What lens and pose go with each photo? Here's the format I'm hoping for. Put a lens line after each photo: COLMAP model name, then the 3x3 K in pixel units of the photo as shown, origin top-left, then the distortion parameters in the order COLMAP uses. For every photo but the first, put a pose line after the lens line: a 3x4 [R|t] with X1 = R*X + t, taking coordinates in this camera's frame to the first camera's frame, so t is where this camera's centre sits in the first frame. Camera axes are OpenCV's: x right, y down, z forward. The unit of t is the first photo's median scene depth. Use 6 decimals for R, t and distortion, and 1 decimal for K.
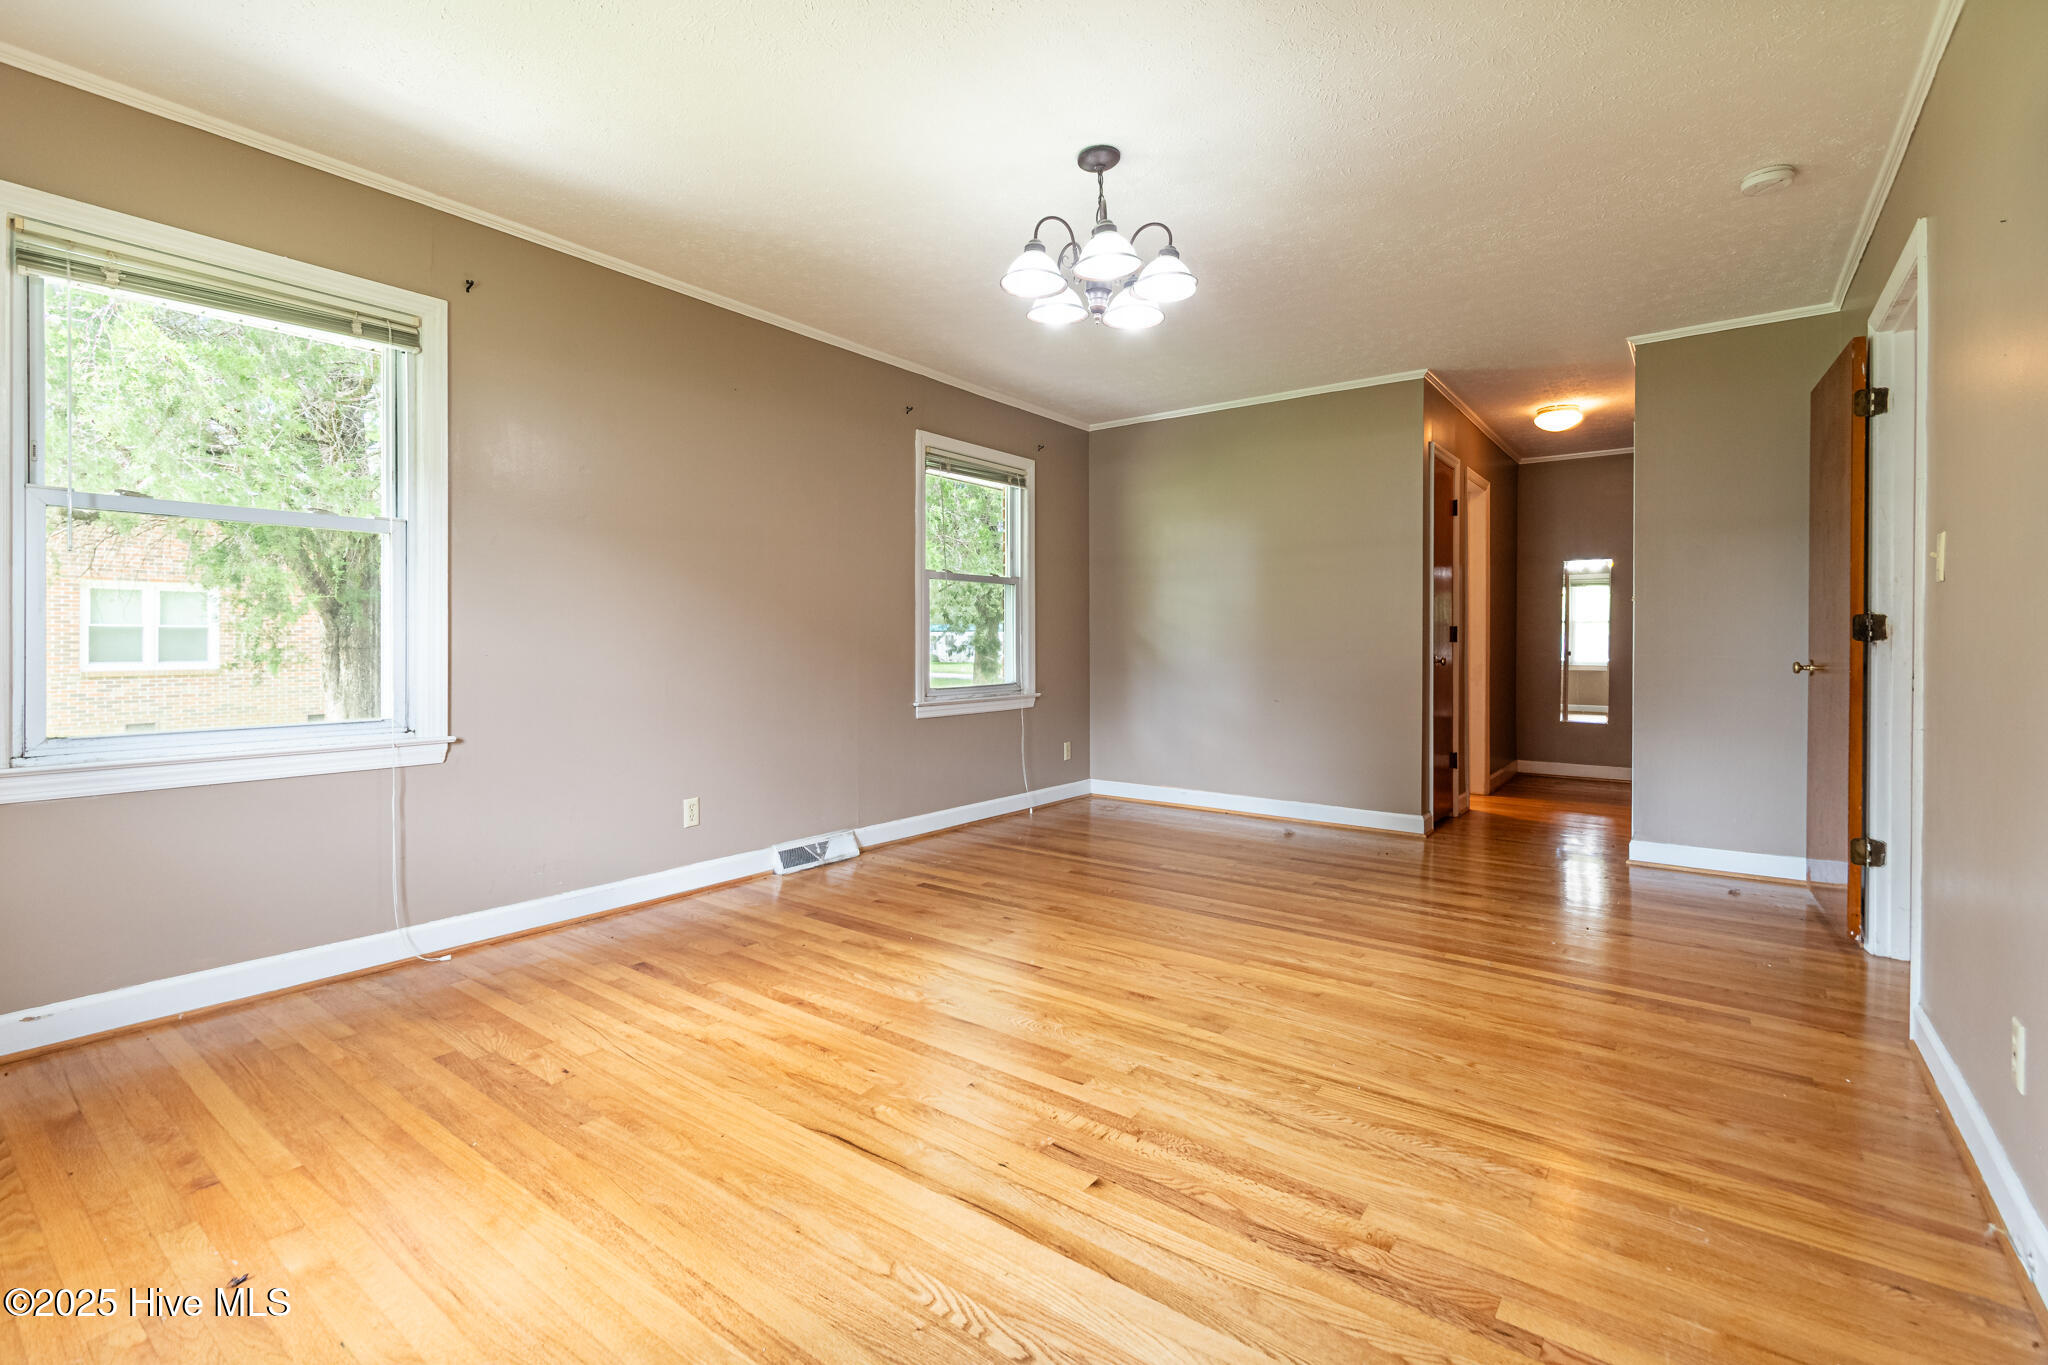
lens RADIAL K [[913.2, 0, 996.0], [0, 913.2, 635.8], [0, 0, 1]] dist [0.004013, -0.000772]
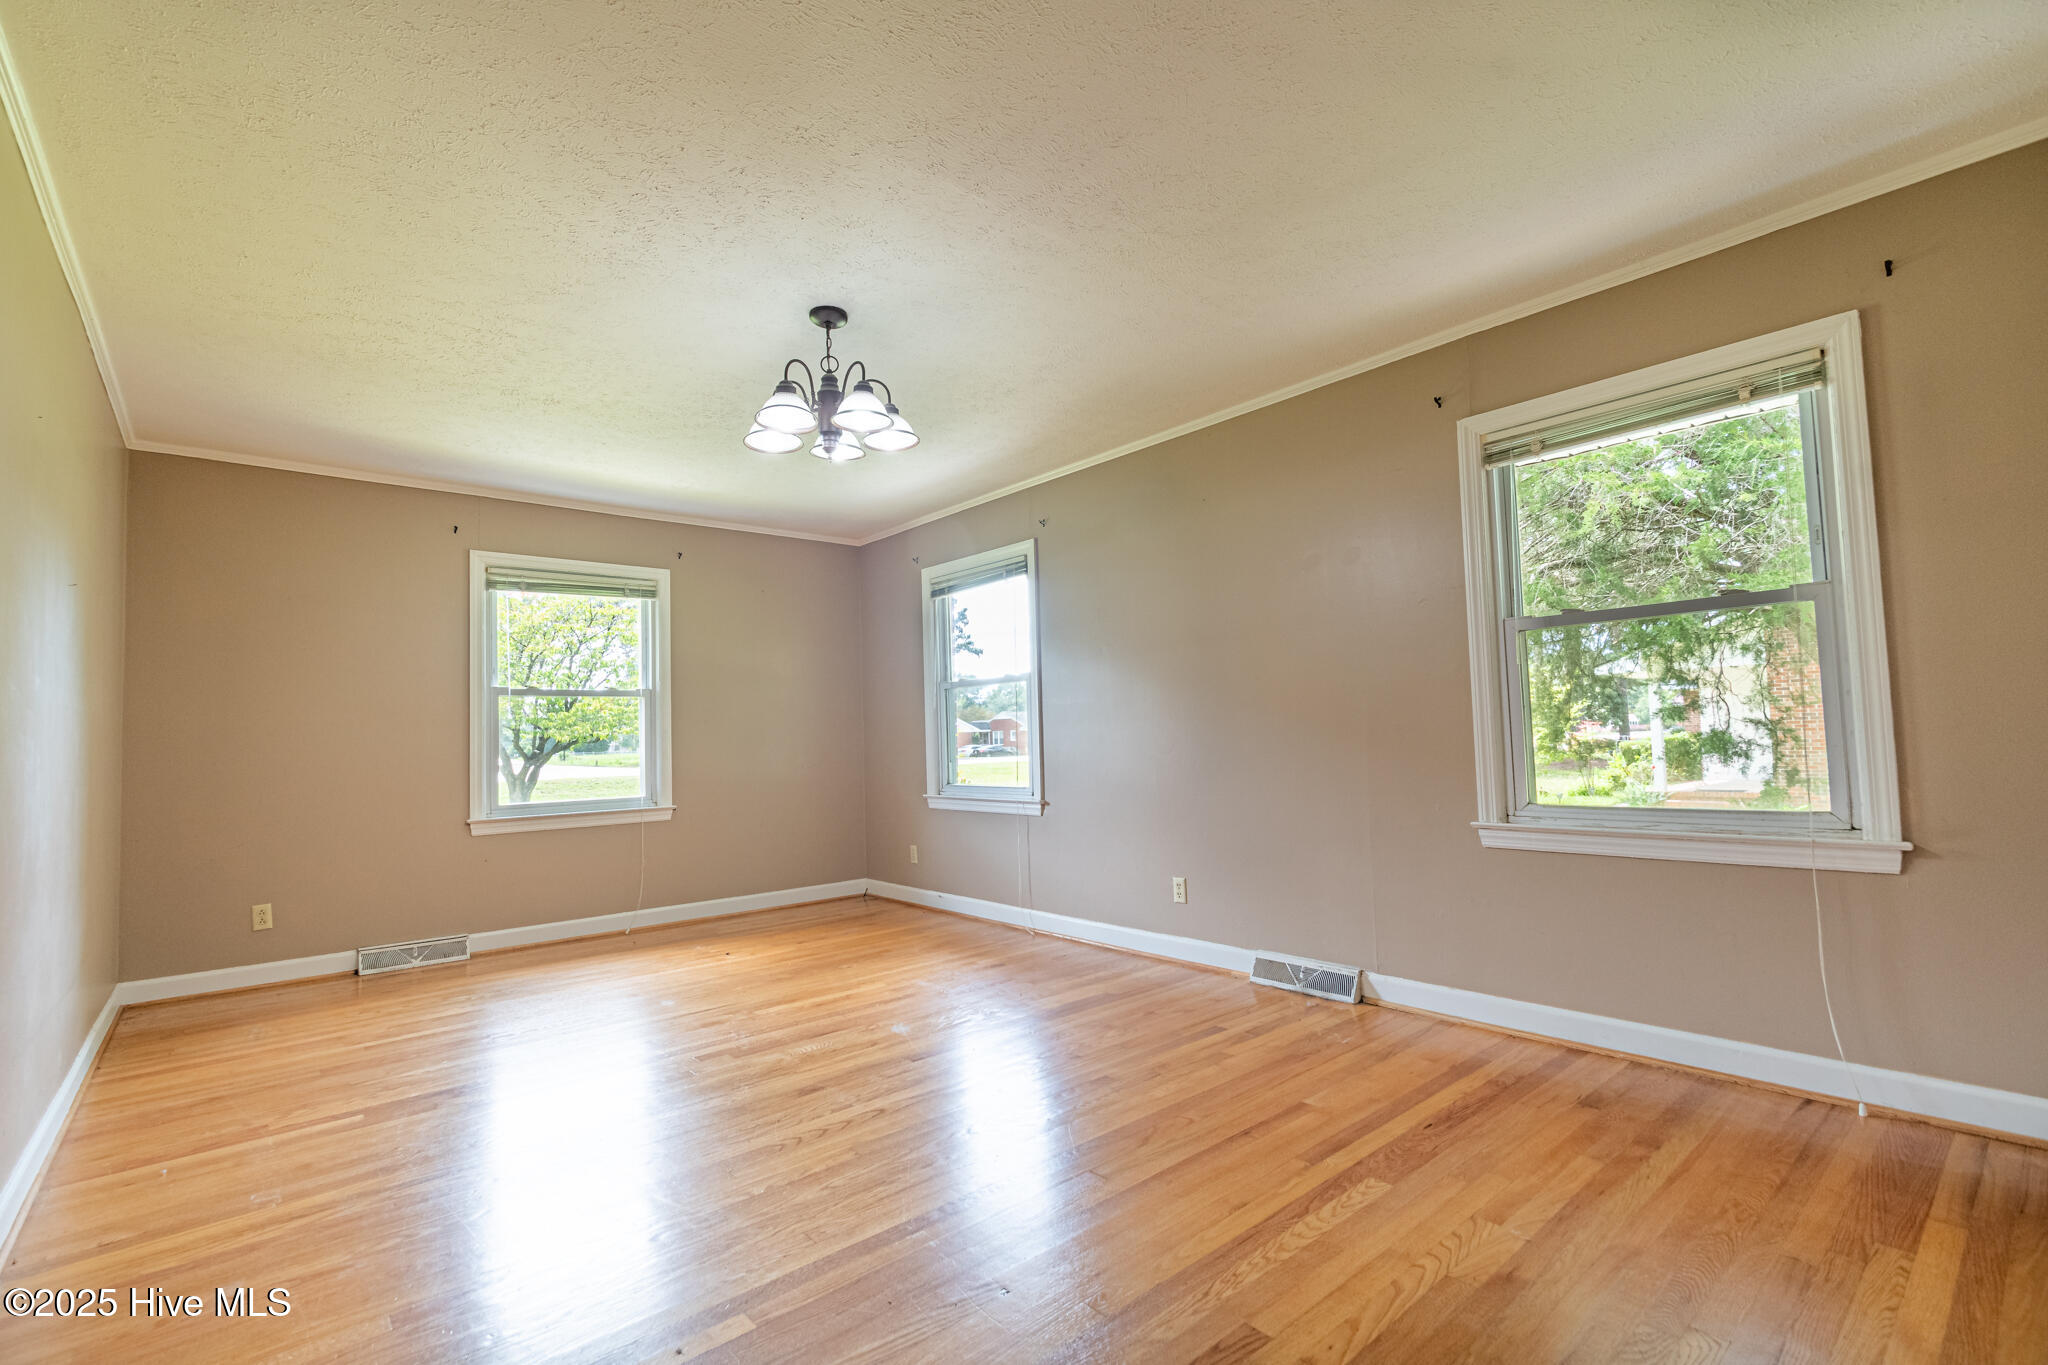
lens RADIAL K [[913.2, 0, 1022.6], [0, 913.2, 692.0], [0, 0, 1]] dist [0.004013, -0.000772]
pose [[-0.194797, -0.052172, -0.979455, 0.635438], [0.031175, 0.997751, -0.059347, 0.006493], [0.980348, -0.042095, -0.192732, 0.797411]]
